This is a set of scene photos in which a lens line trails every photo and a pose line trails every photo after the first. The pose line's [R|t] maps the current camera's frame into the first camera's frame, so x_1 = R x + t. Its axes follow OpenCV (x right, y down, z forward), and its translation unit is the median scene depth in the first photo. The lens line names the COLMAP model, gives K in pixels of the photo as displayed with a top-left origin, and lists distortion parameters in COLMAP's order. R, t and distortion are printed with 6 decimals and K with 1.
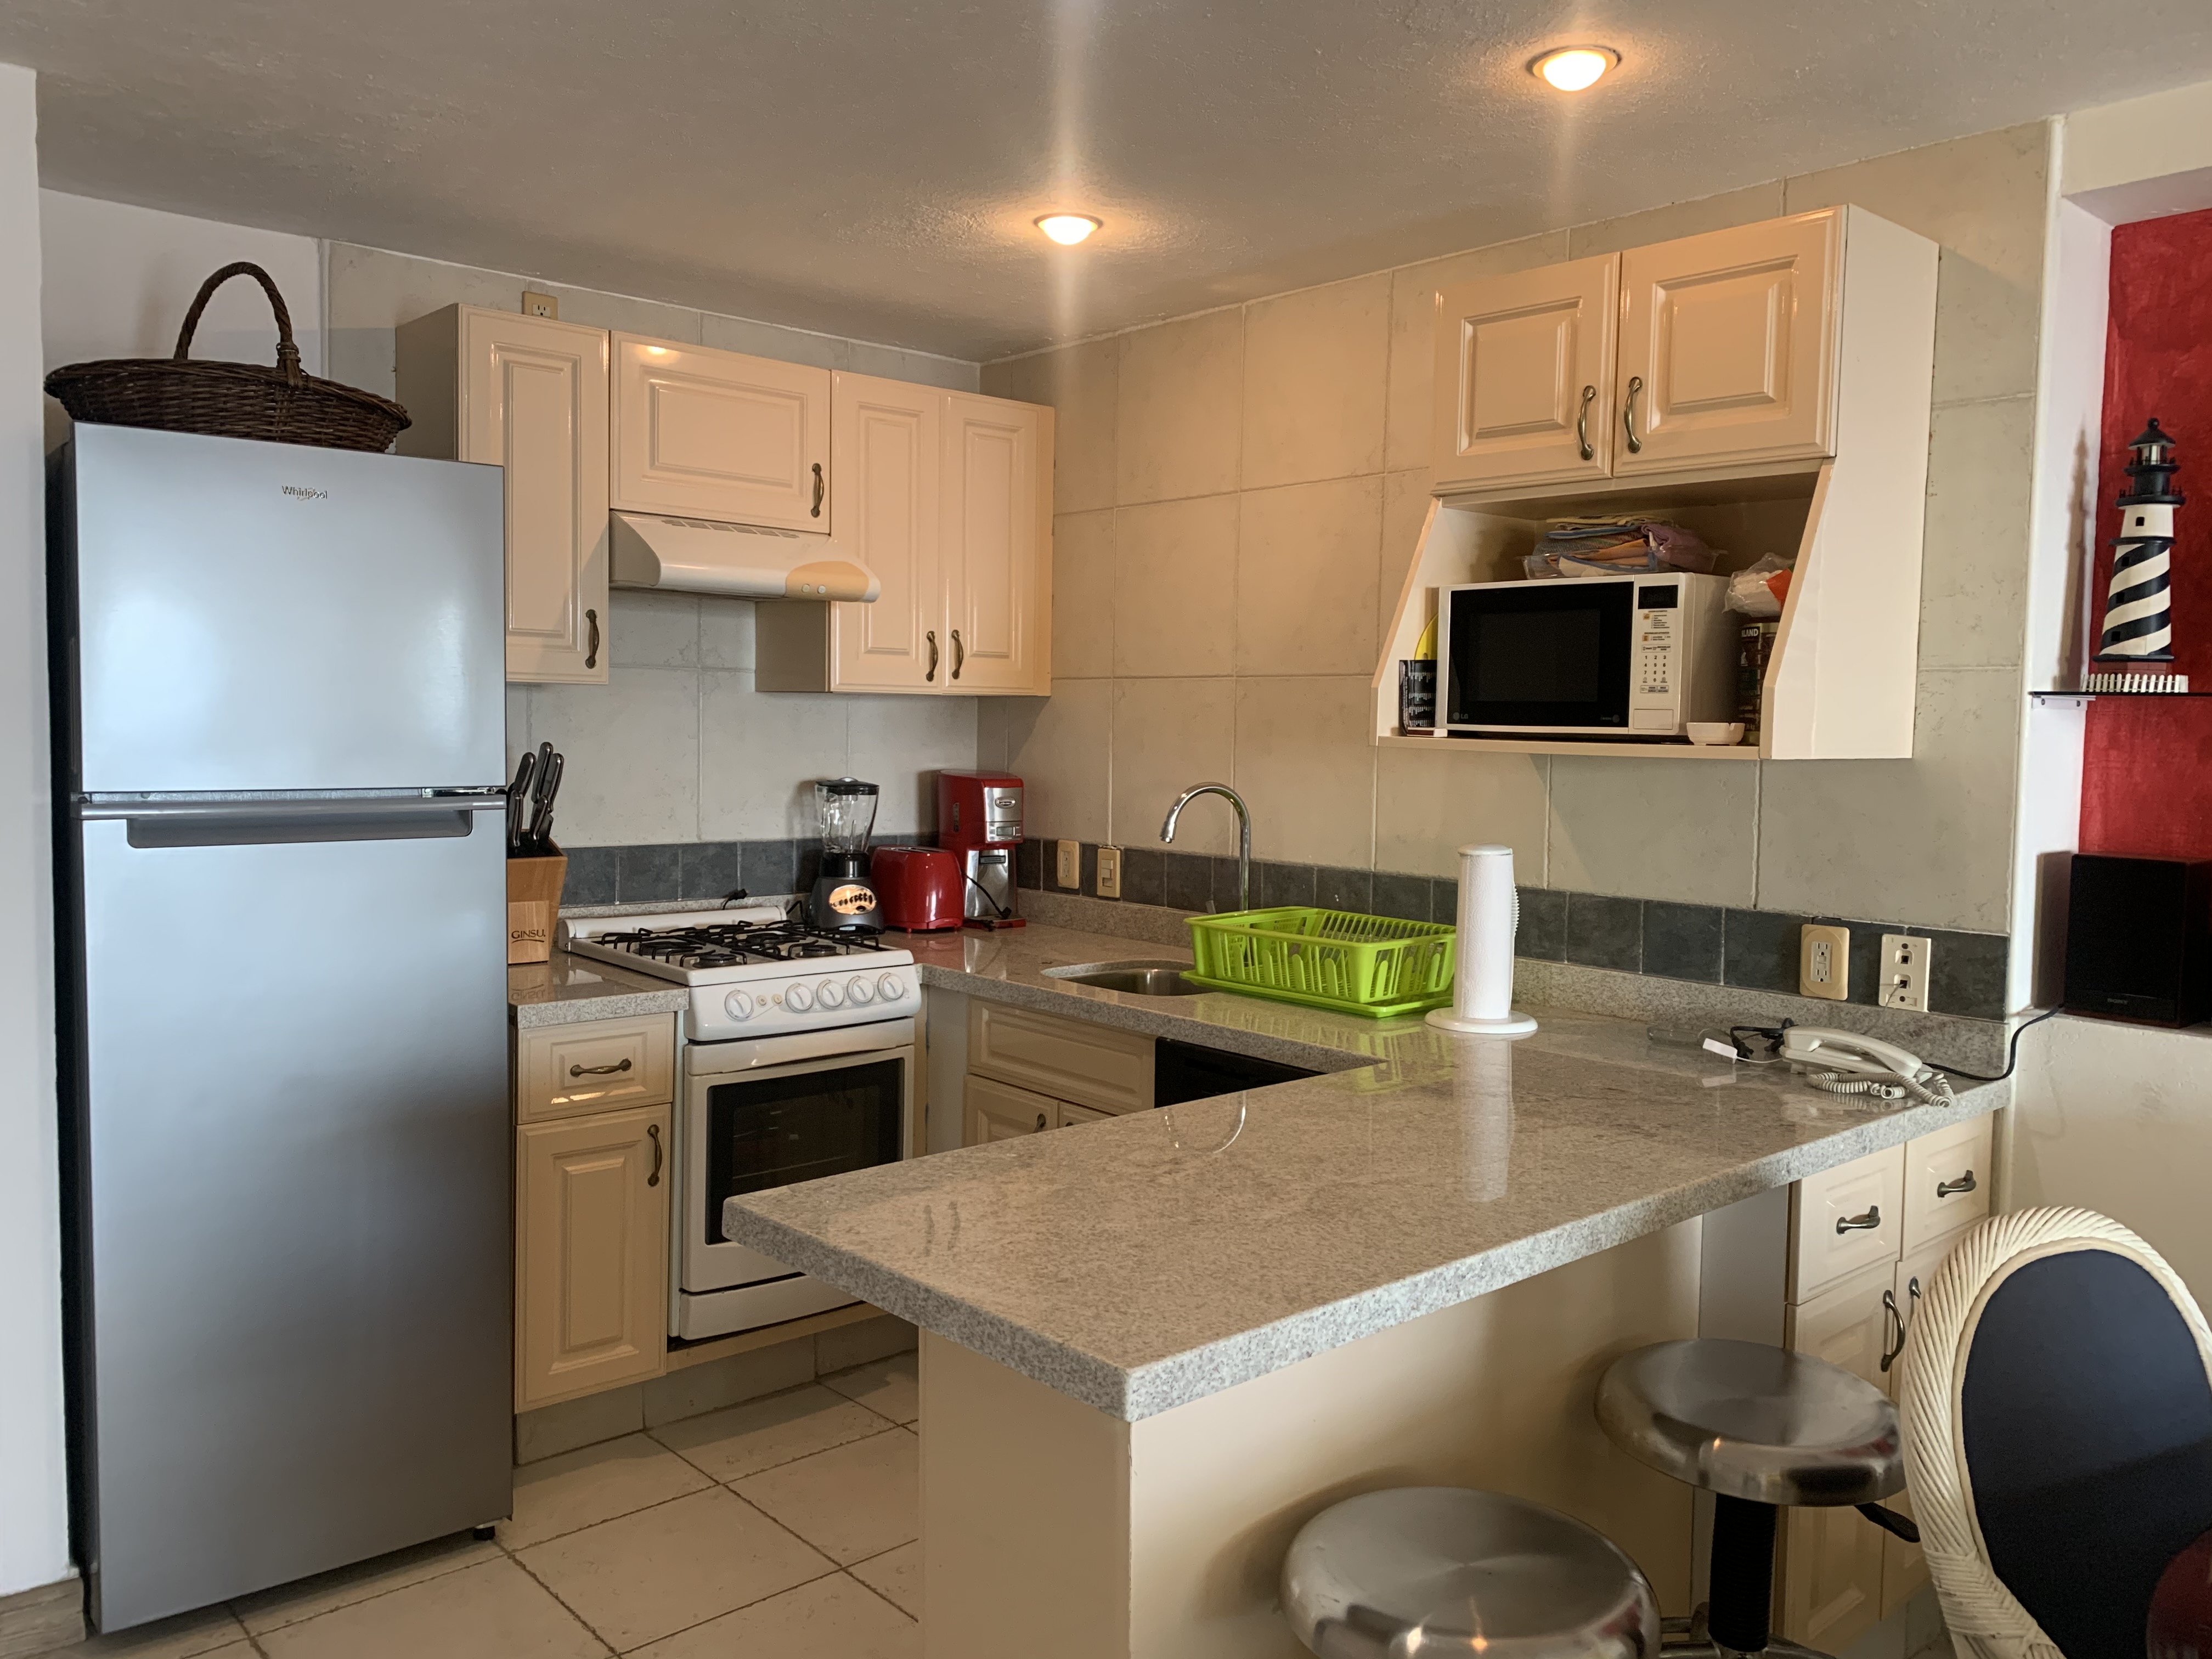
lens RADIAL K [[1688.7, 0, 1114.7], [0, 1688.7, 834.6], [0, 0, 1]] dist [0.023525, -0.027029]
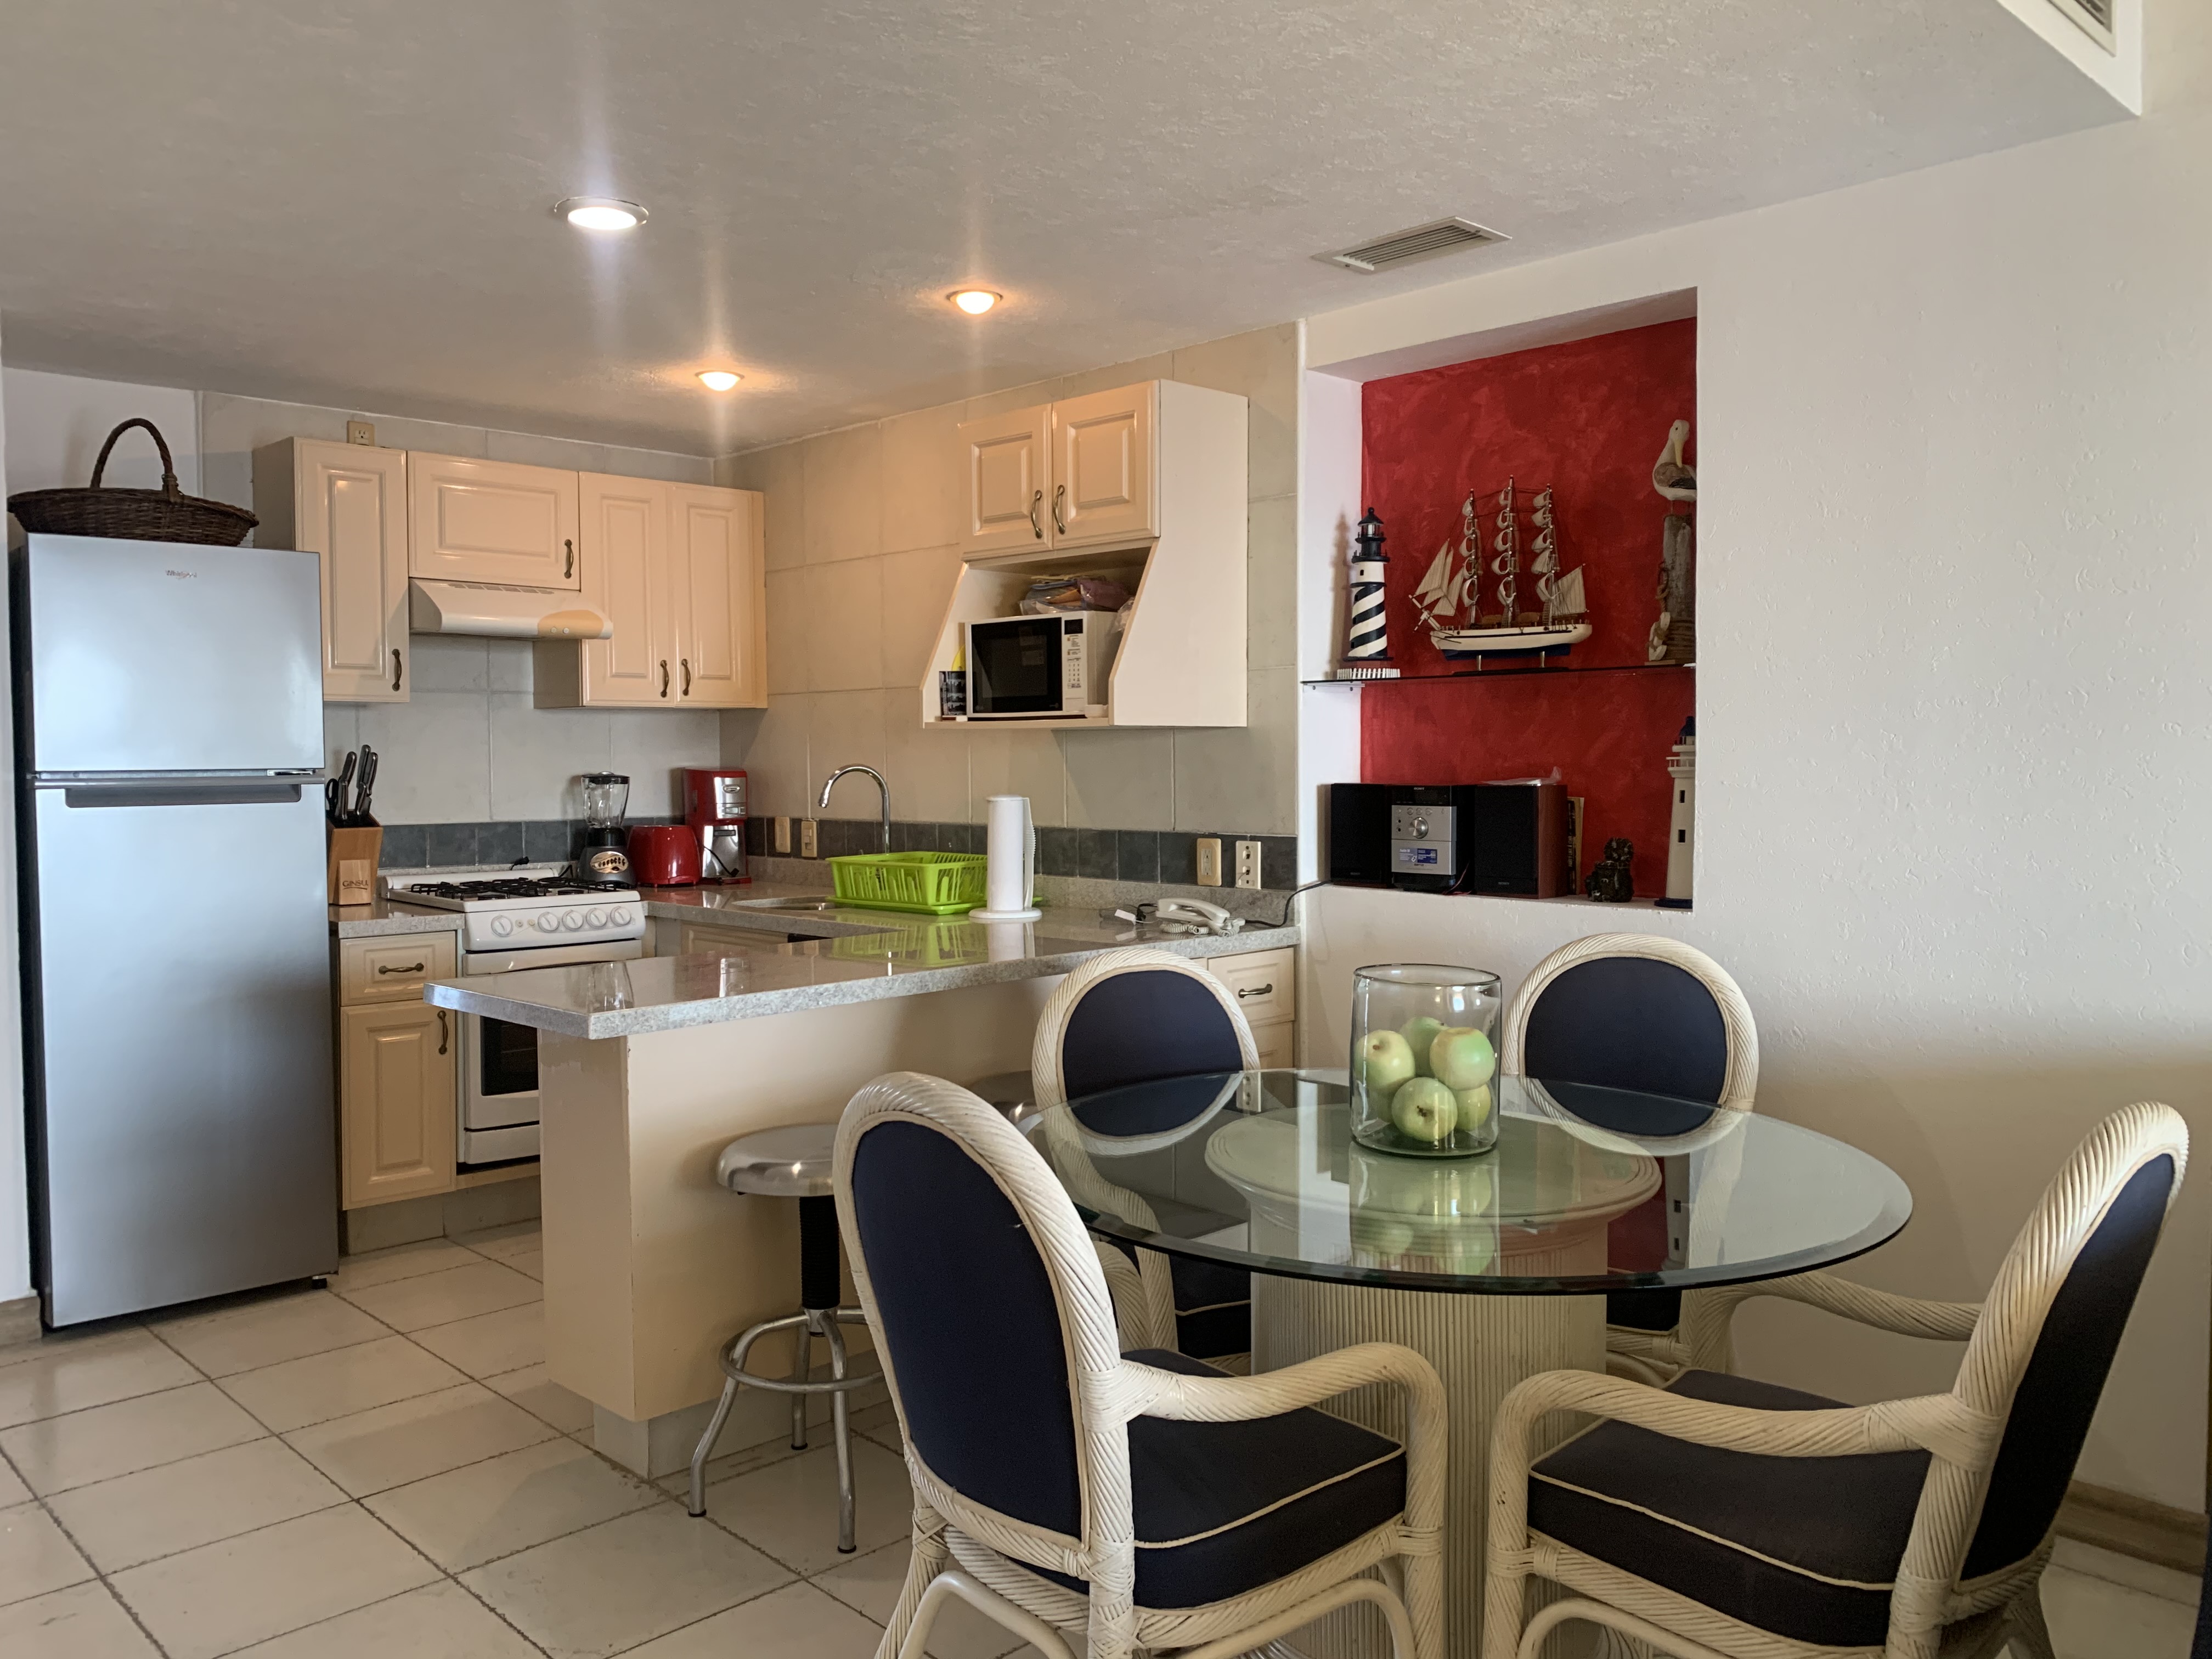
lens RADIAL K [[1688.7, 0, 1107.6], [0, 1688.7, 829.3], [0, 0, 1]] dist [0.023525, -0.027029]
pose [[0.998832, -0.025488, 0.041053, 0.275290], [0.026488, 0.999361, -0.023995, 0.082362], [-0.040415, 0.025055, 0.998869, -0.530889]]
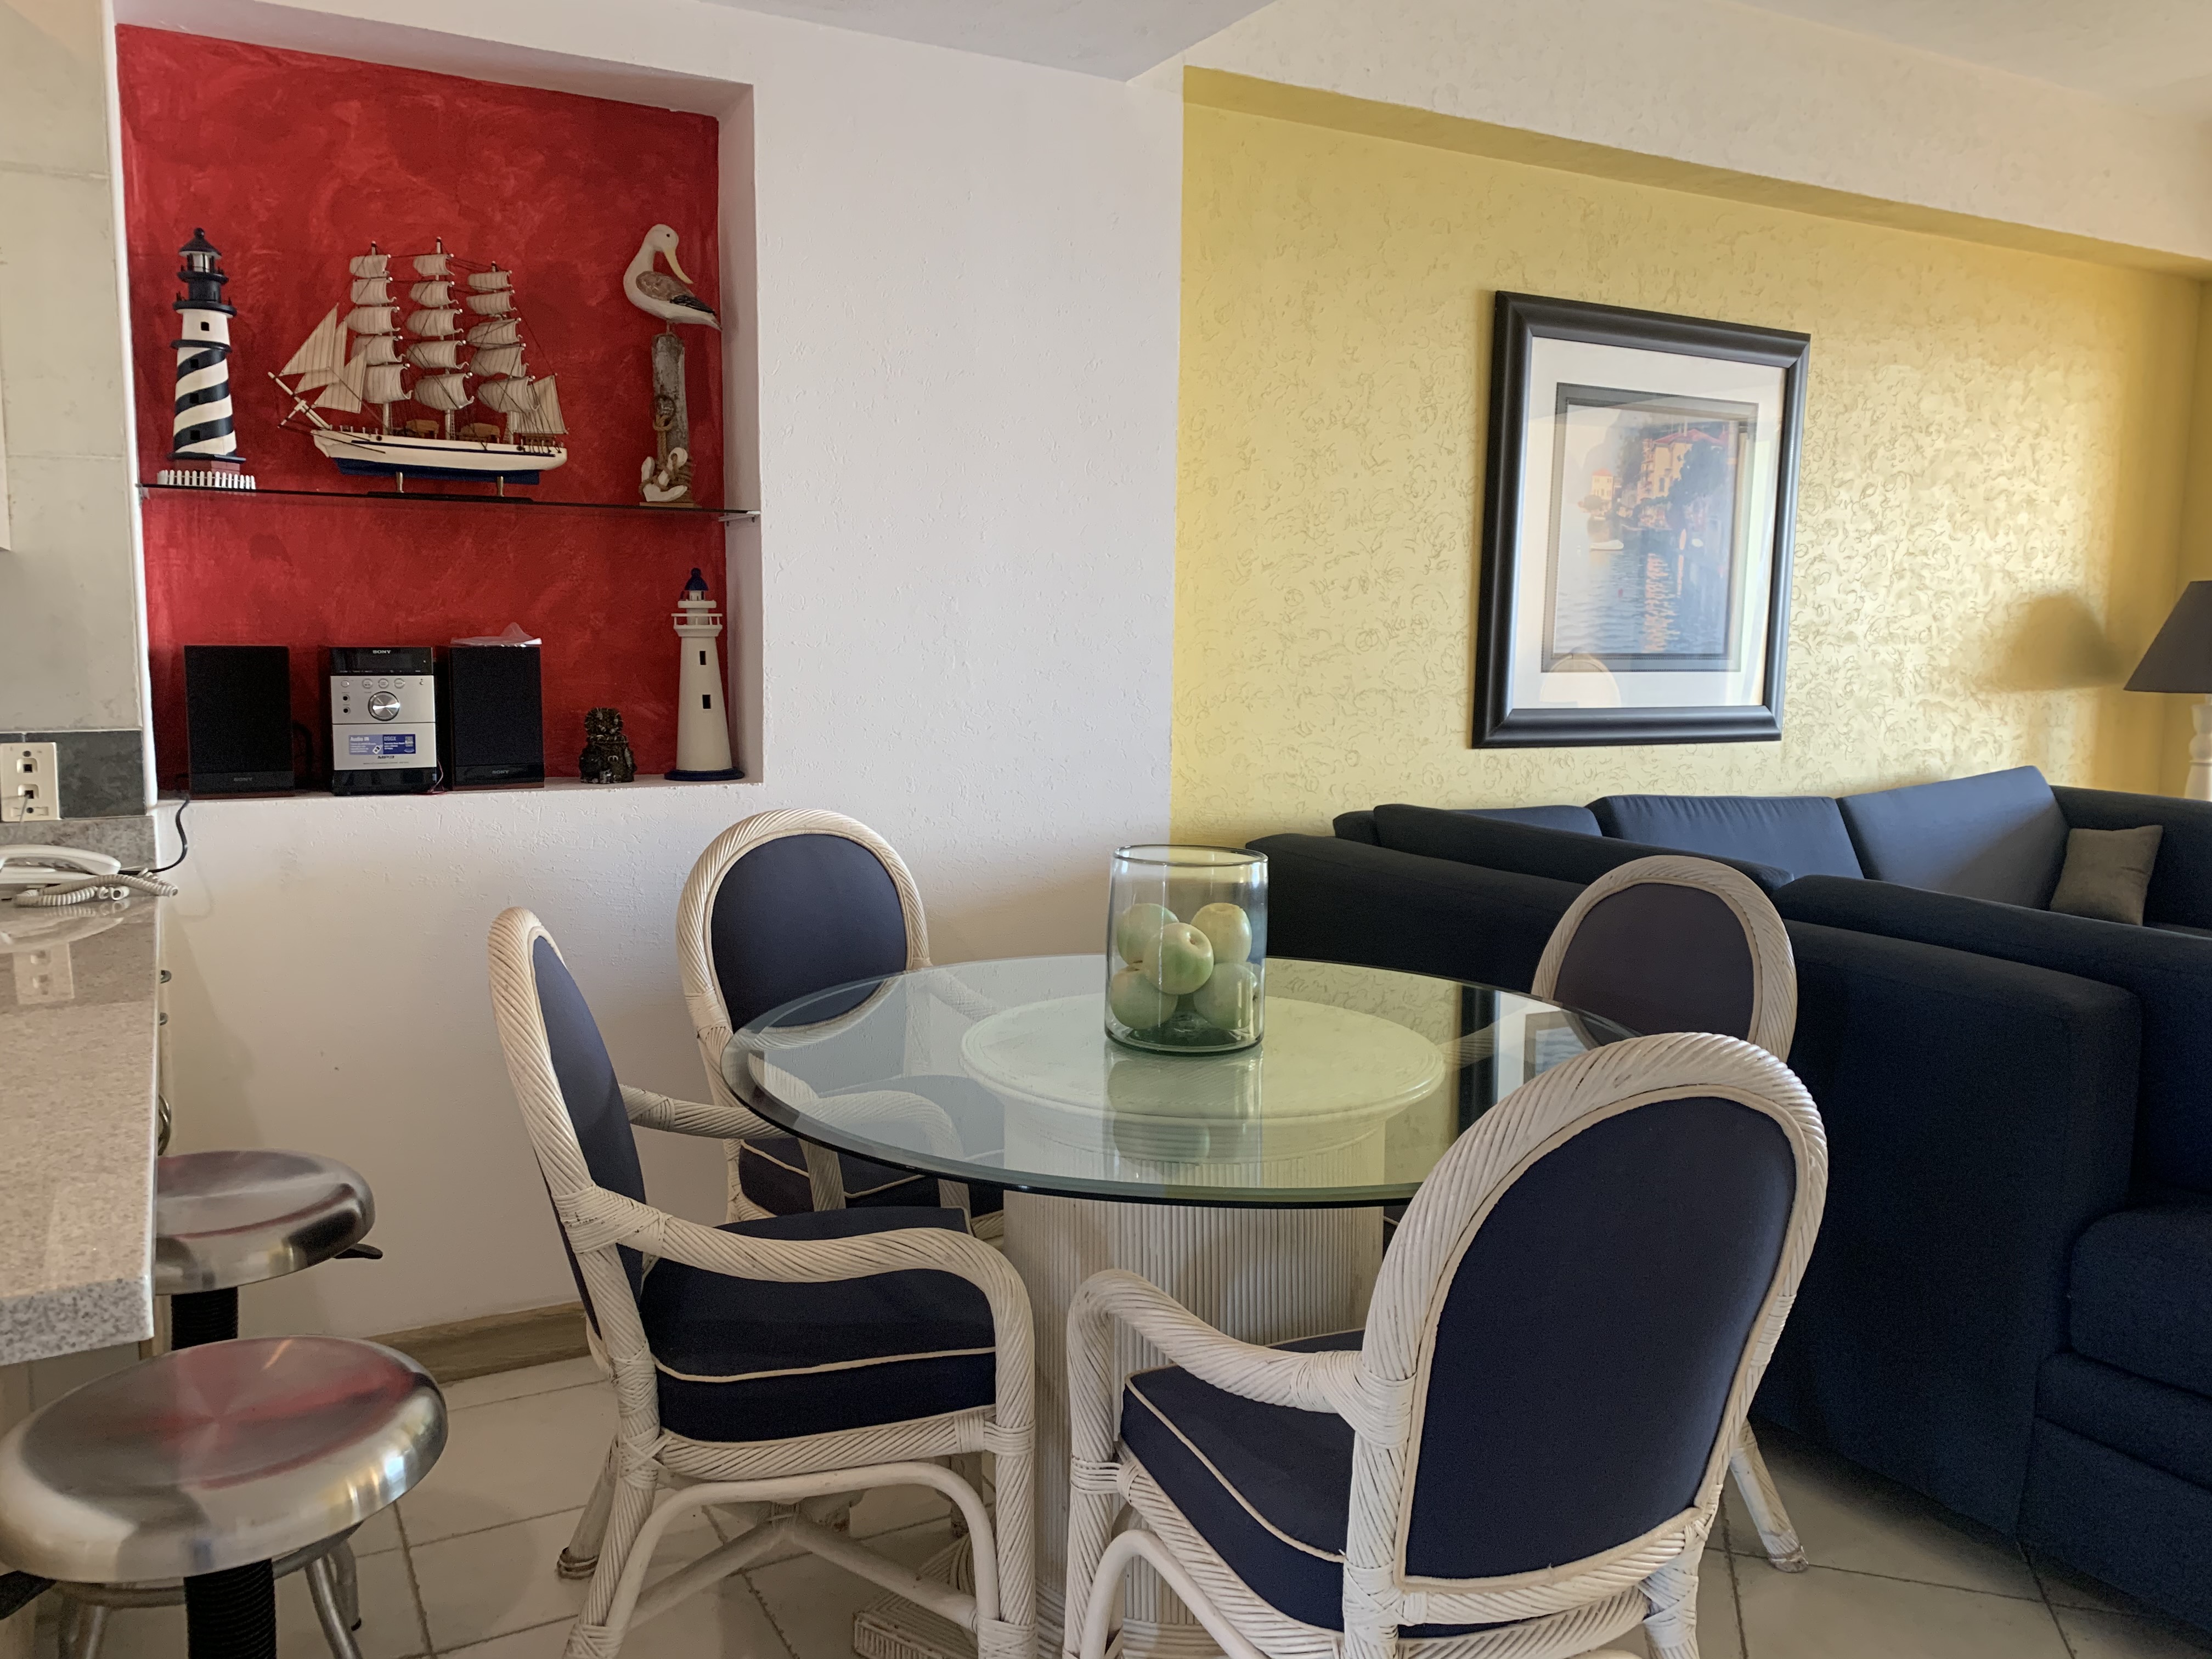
lens RADIAL K [[1688.7, 0, 1098.8], [0, 1688.7, 809.7], [0, 0, 1]] dist [0.023525, -0.027029]
pose [[0.227401, -0.123048, 0.965996, -0.306626], [0.064082, 0.991725, 0.111241, 0.030088], [-0.971691, 0.036607, 0.233404, 0.207872]]
